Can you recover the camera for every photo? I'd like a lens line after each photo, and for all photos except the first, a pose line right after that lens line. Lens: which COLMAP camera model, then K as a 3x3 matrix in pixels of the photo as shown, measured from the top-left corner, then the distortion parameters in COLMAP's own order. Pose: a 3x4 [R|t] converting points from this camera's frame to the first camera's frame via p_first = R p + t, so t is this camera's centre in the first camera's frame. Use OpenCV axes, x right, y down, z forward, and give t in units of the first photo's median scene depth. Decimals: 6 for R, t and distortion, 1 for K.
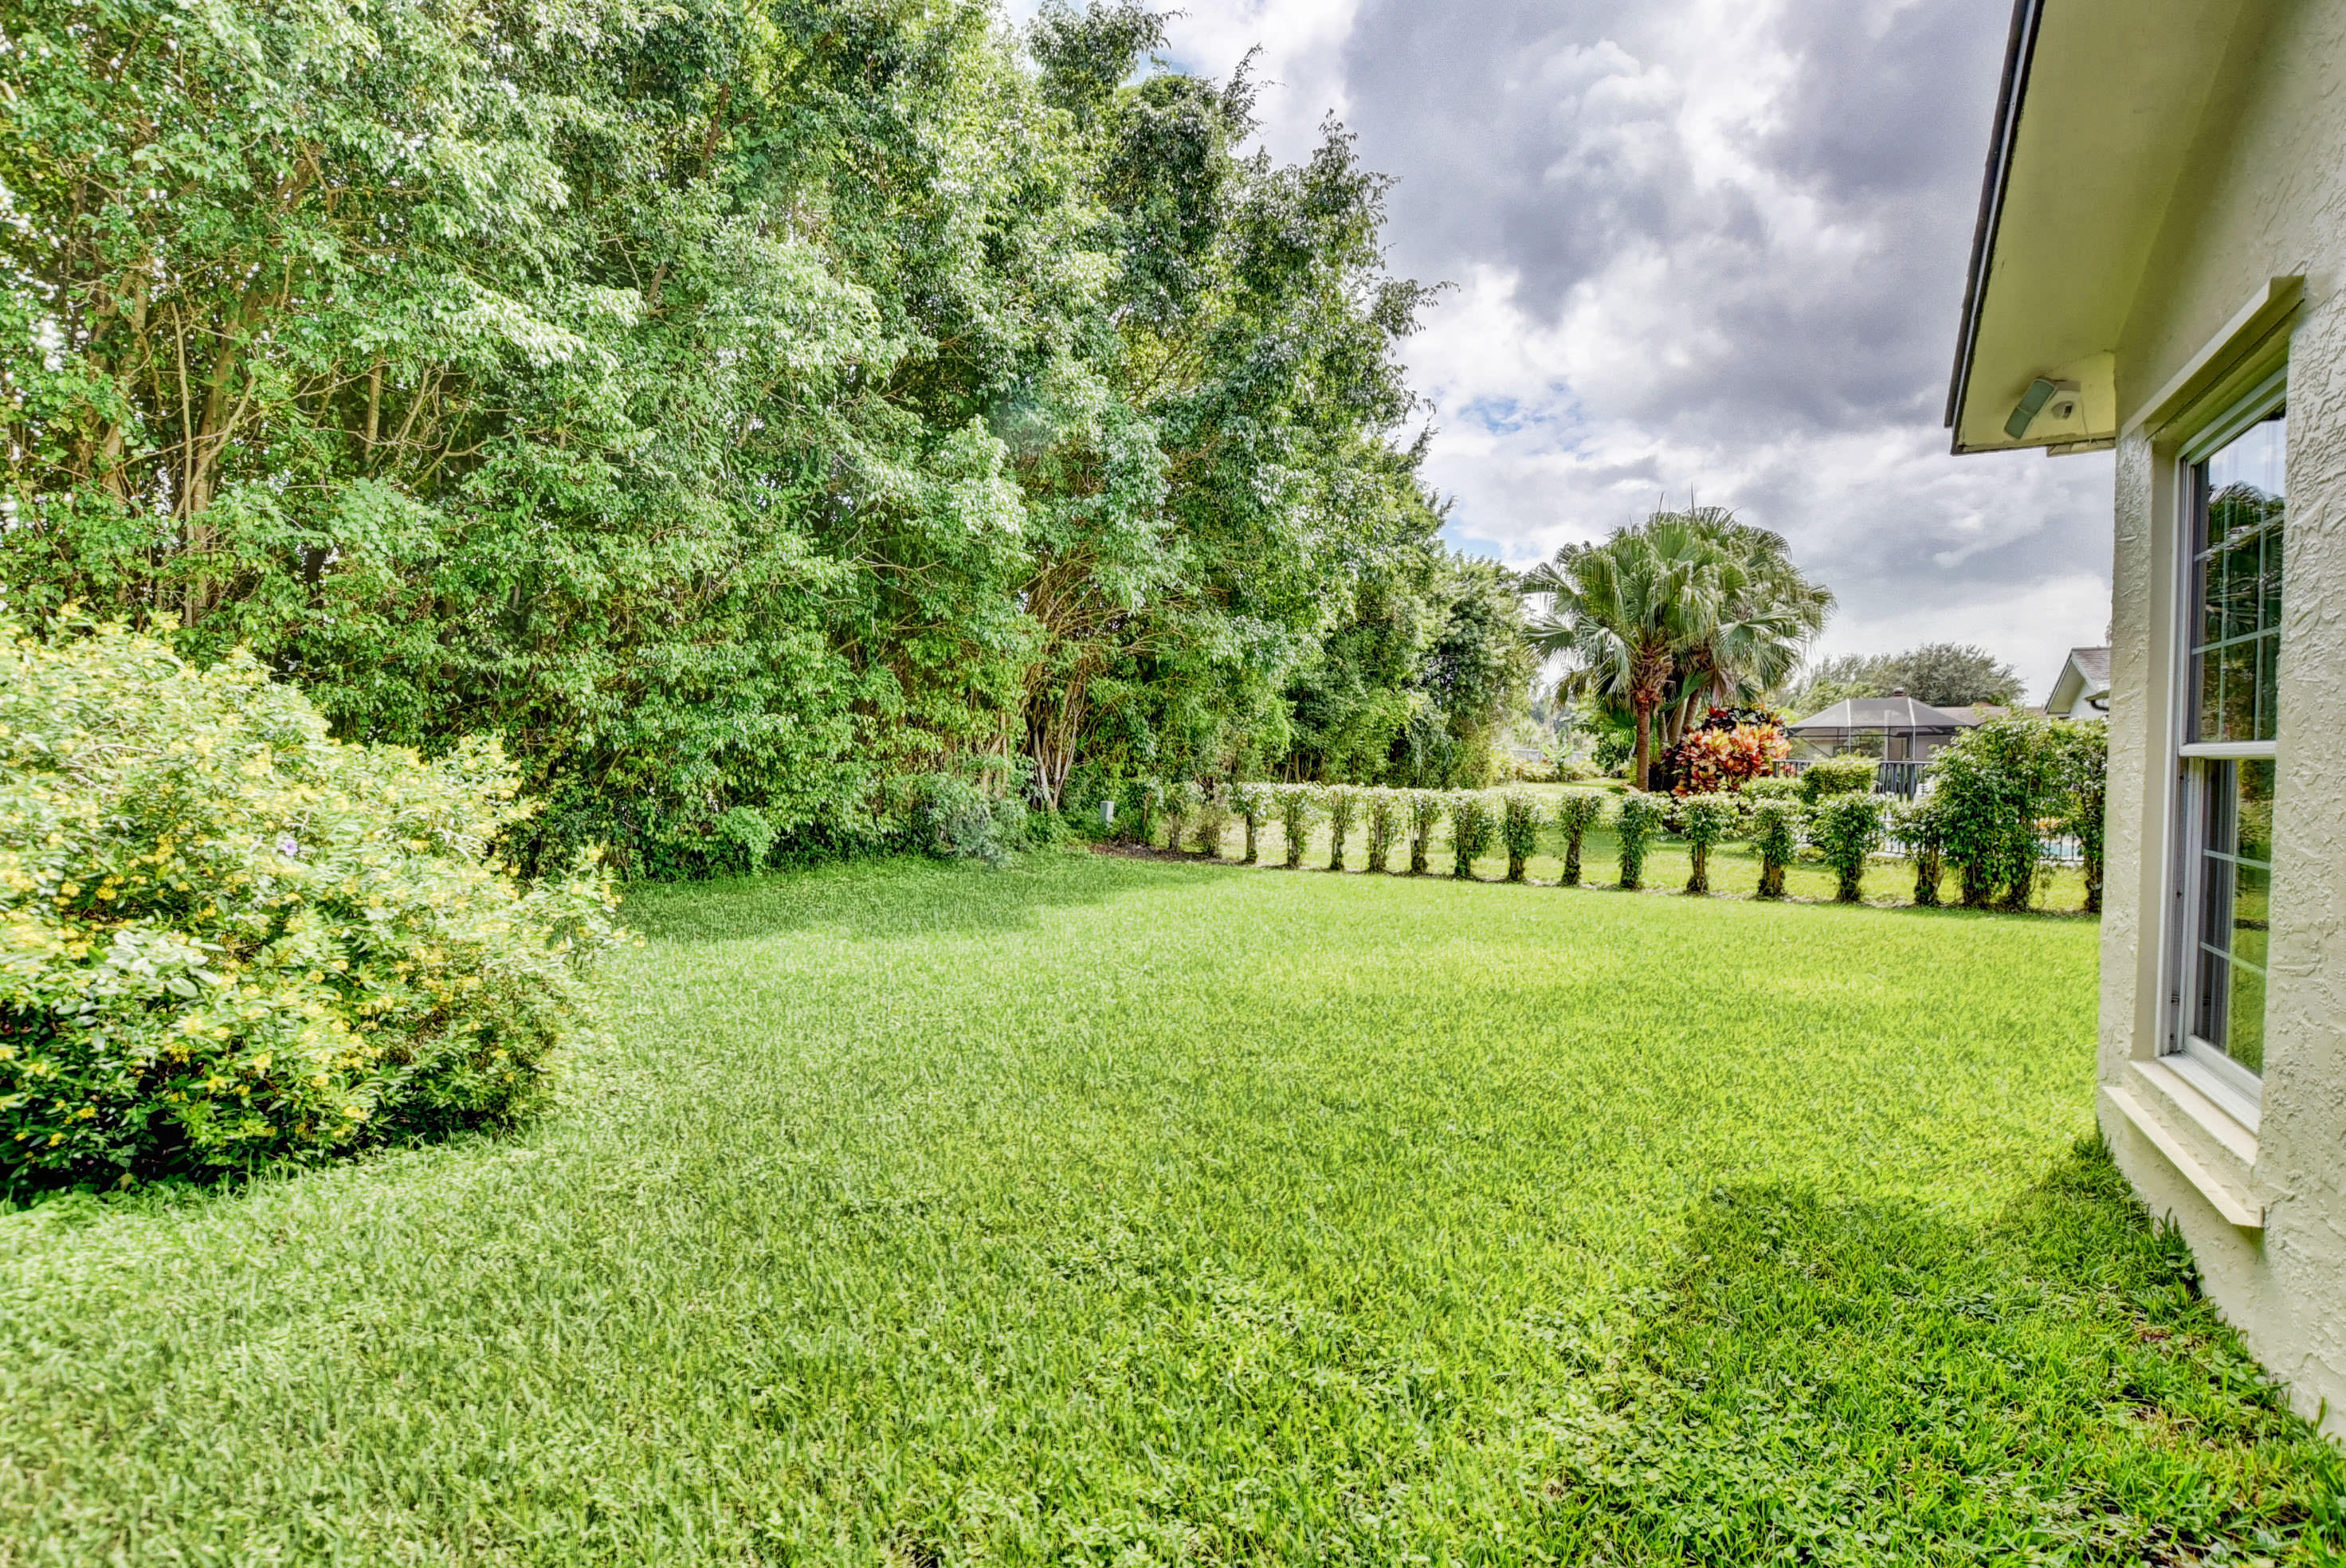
lens RADIAL K [[1052.3, 0, 1180.2], [0, 1052.3, 786.9], [0, 0, 1]] dist [-0.026571, 0.000847]
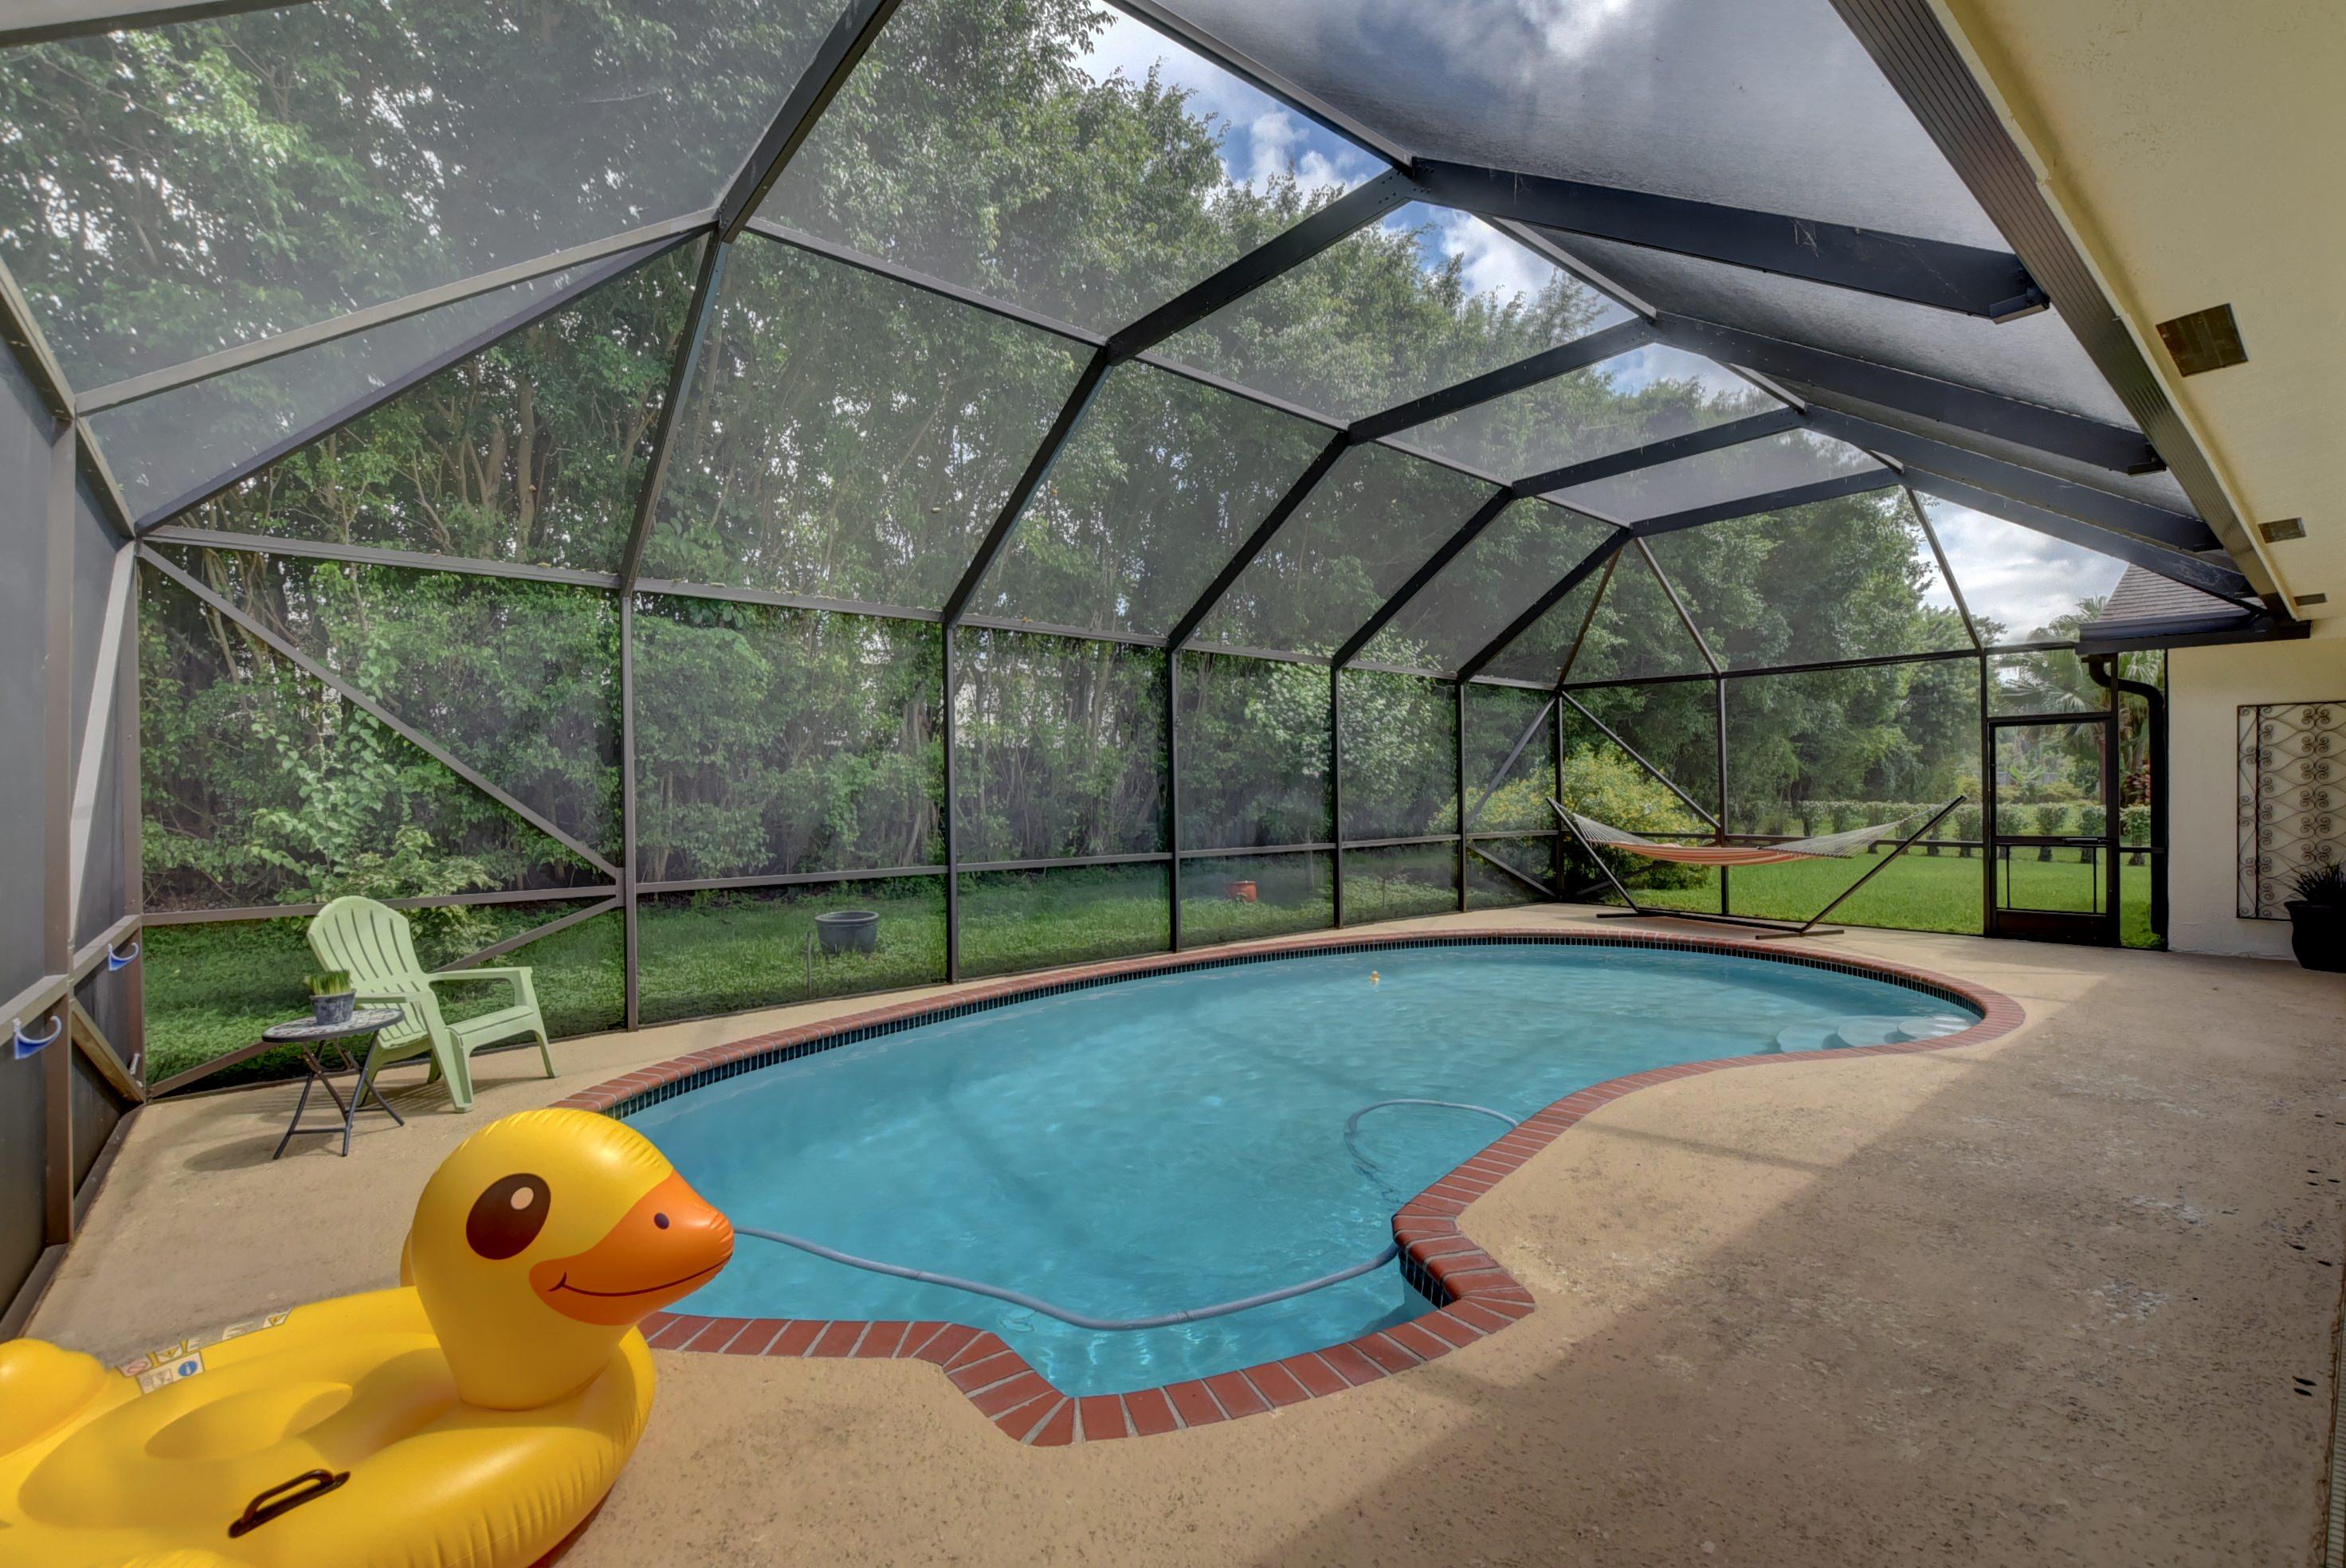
lens RADIAL K [[1052.3, 0, 1180.2], [0, 1052.3, 786.9], [0, 0, 1]] dist [-0.026571, 0.000847]
pose [[0.941699, -0.003803, -0.336434, -0.168760], [-0.004333, 0.999716, -0.023429, 0.009744], [0.336428, 0.023521, 0.941416, -0.464465]]
